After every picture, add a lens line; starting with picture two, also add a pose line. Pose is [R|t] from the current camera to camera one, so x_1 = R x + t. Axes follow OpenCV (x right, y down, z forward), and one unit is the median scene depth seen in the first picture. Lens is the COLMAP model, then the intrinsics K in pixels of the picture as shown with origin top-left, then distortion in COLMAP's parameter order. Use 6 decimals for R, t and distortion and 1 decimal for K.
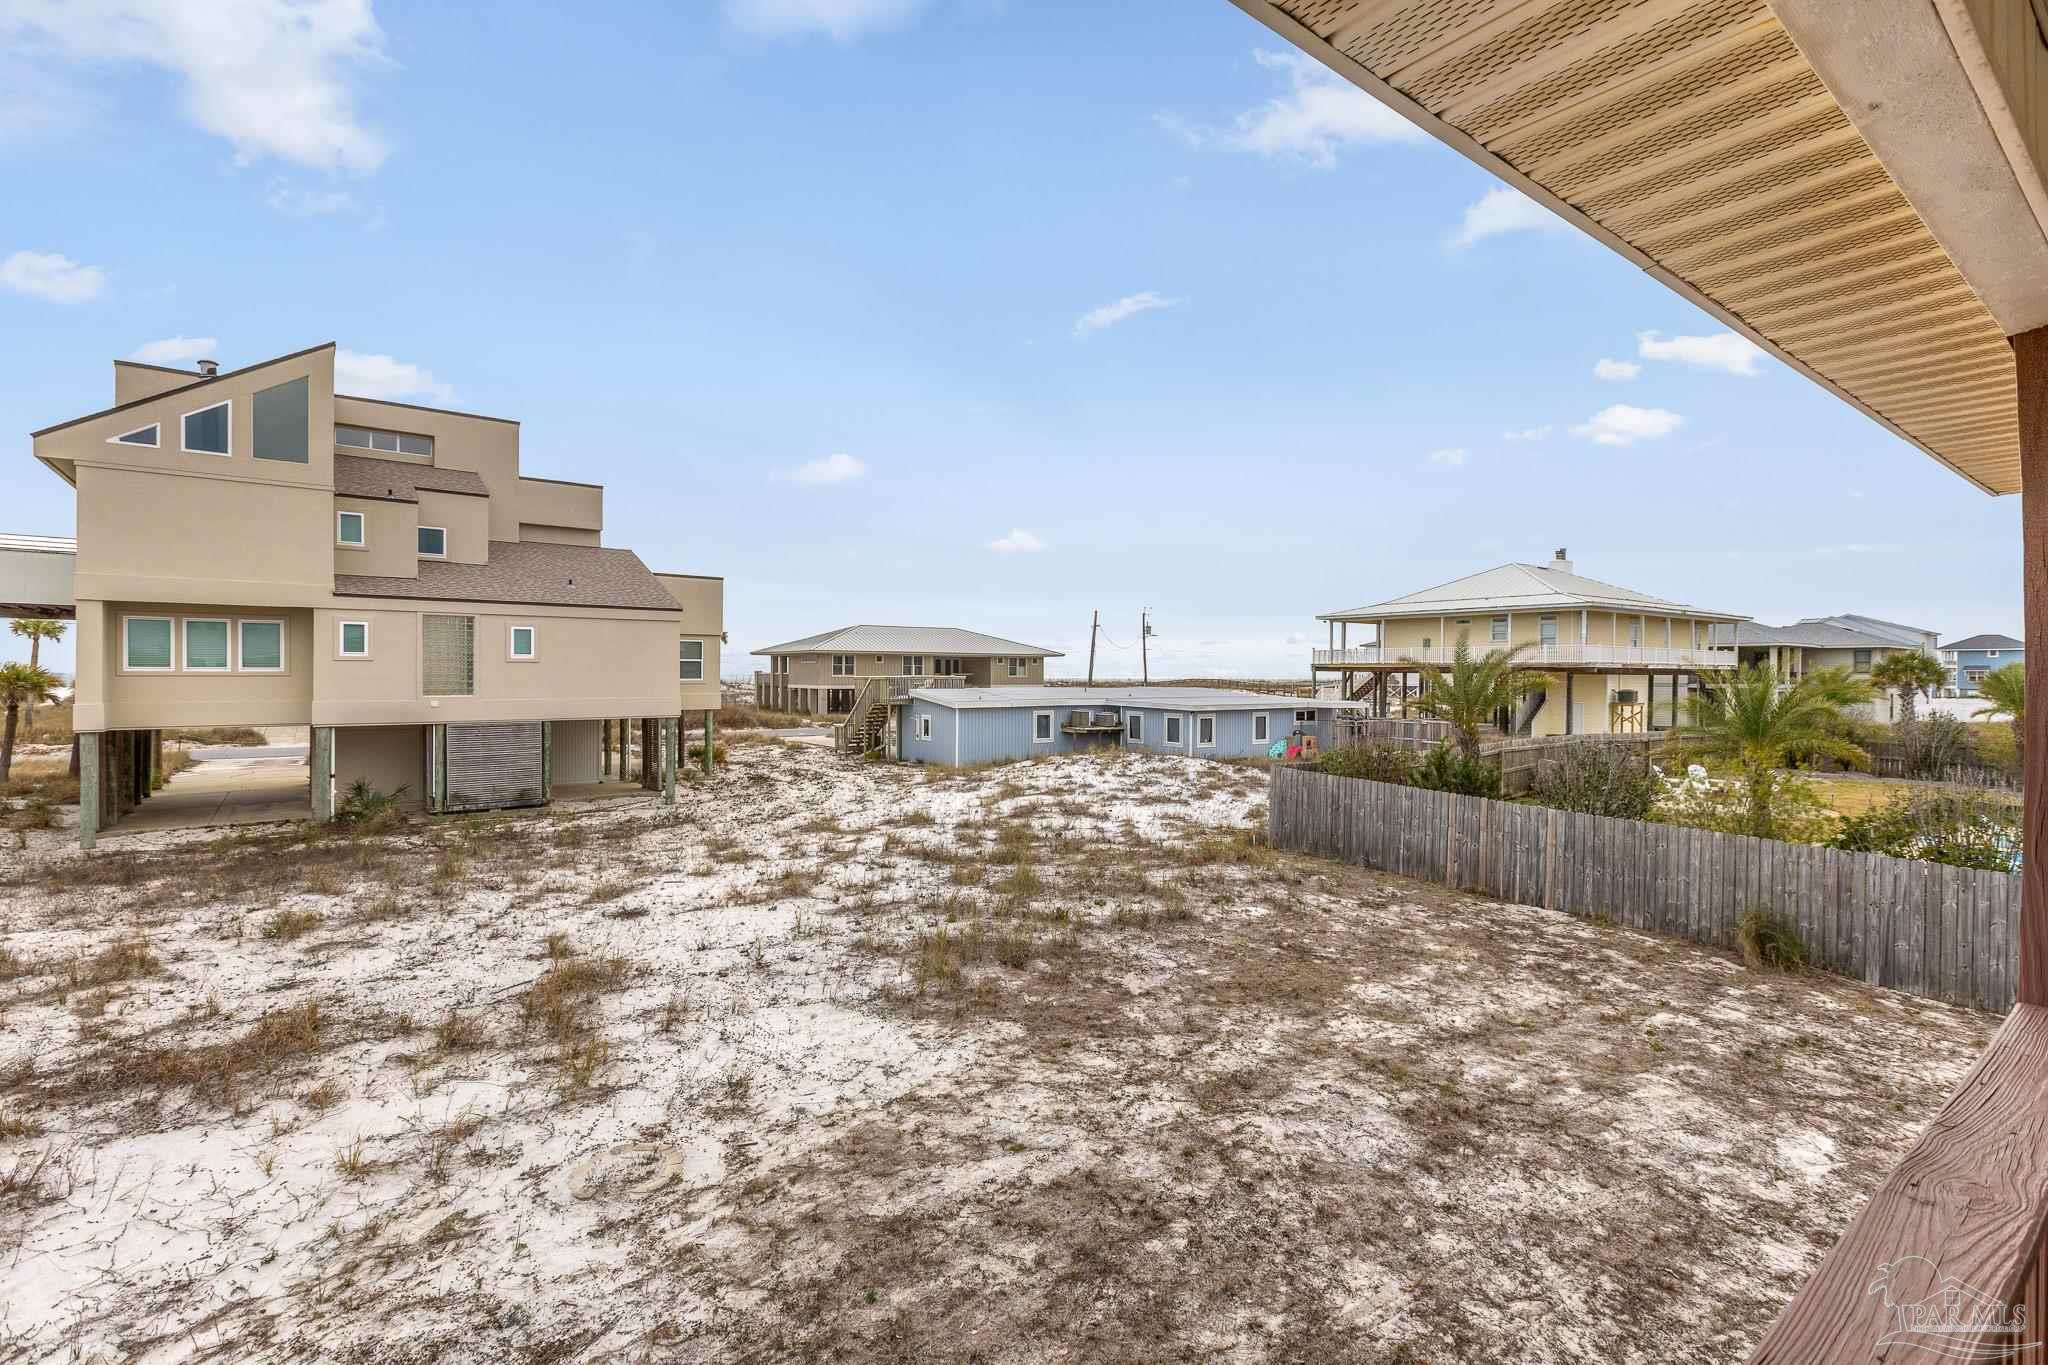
lens RADIAL K [[914.9, 0, 1024.7], [0, 914.9, 678.0], [0, 0, 1]] dist [-0.000170, -0.000199]
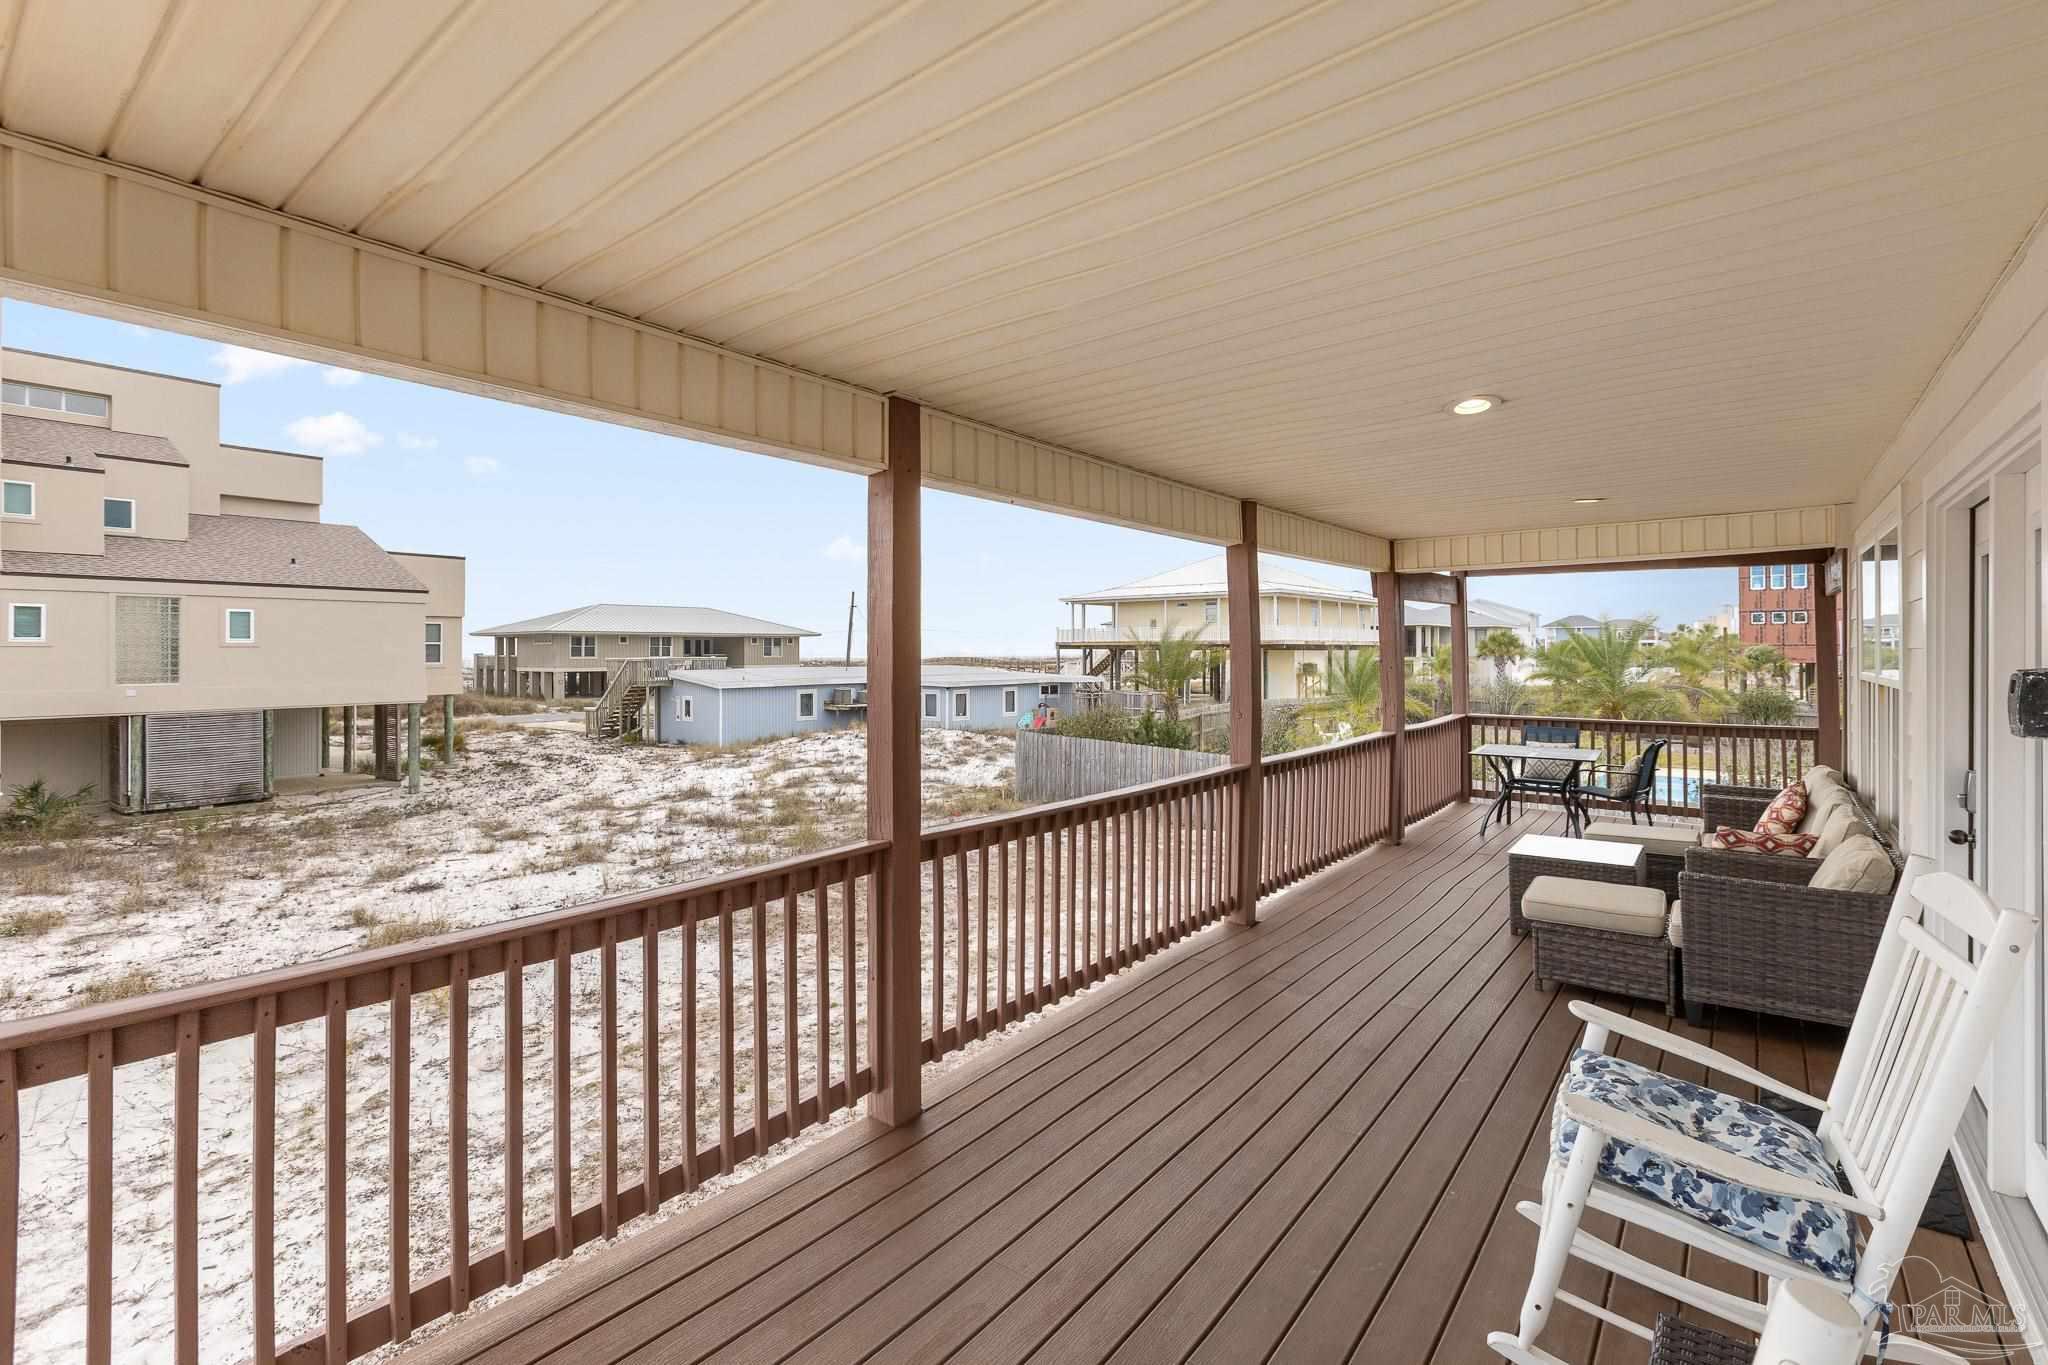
lens RADIAL K [[914.9, 0, 1019.9], [0, 914.9, 666.8], [0, 0, 1]] dist [-0.000170, -0.000199]
pose [[0.965904, -0.012765, 0.258584, -0.021545], [0.009926, 0.999875, 0.012281, -0.000590], [-0.258709, -0.009296, 0.965911, -0.098766]]
